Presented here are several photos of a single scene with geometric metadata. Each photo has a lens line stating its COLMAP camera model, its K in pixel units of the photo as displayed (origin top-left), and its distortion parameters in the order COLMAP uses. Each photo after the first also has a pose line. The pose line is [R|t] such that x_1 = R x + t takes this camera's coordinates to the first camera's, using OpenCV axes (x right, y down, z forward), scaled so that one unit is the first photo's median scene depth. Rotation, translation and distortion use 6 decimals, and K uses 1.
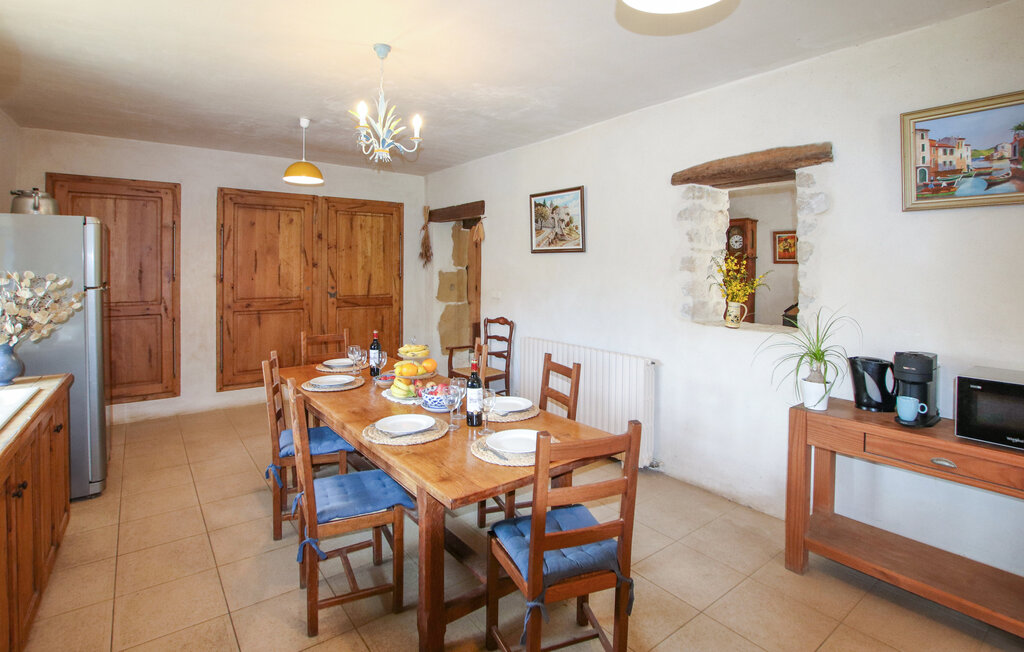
lens RADIAL K [[494.8, 0, 502.3], [0, 494.8, 272.5], [0, 0, 1]] dist [-0.025479, 0.000421]
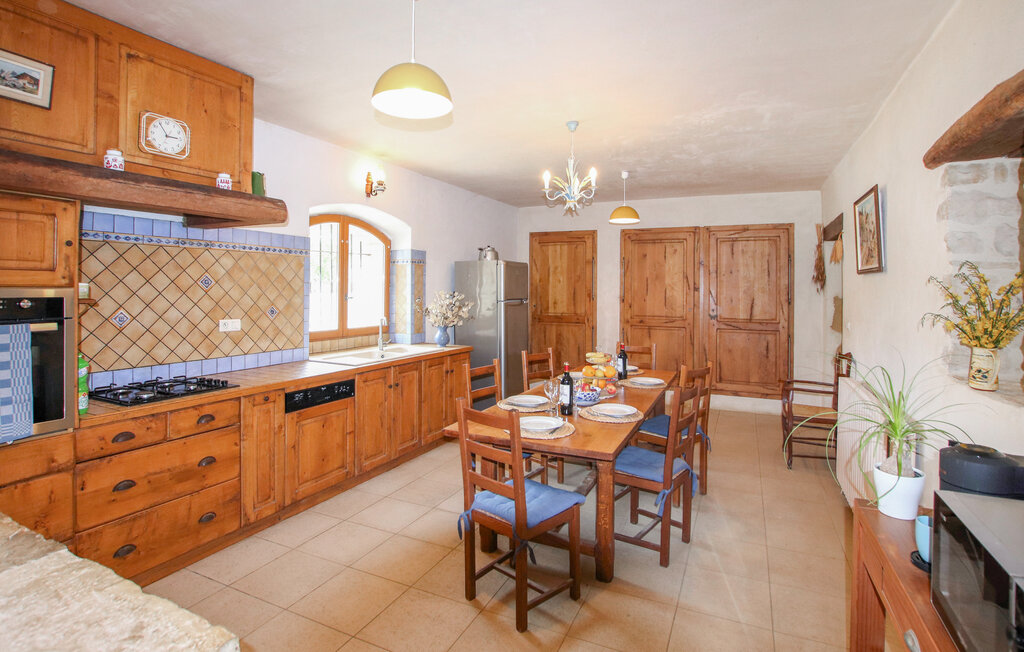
lens RADIAL K [[494.8, 0, 516.7], [0, 494.8, 288.6], [0, 0, 1]] dist [-0.025479, 0.000421]
pose [[0.481203, 0.000199, -0.876609, 0.576439], [-0.017394, 0.999805, -0.009321, 0.001737], [0.876437, 0.019733, 0.481113, 0.161533]]
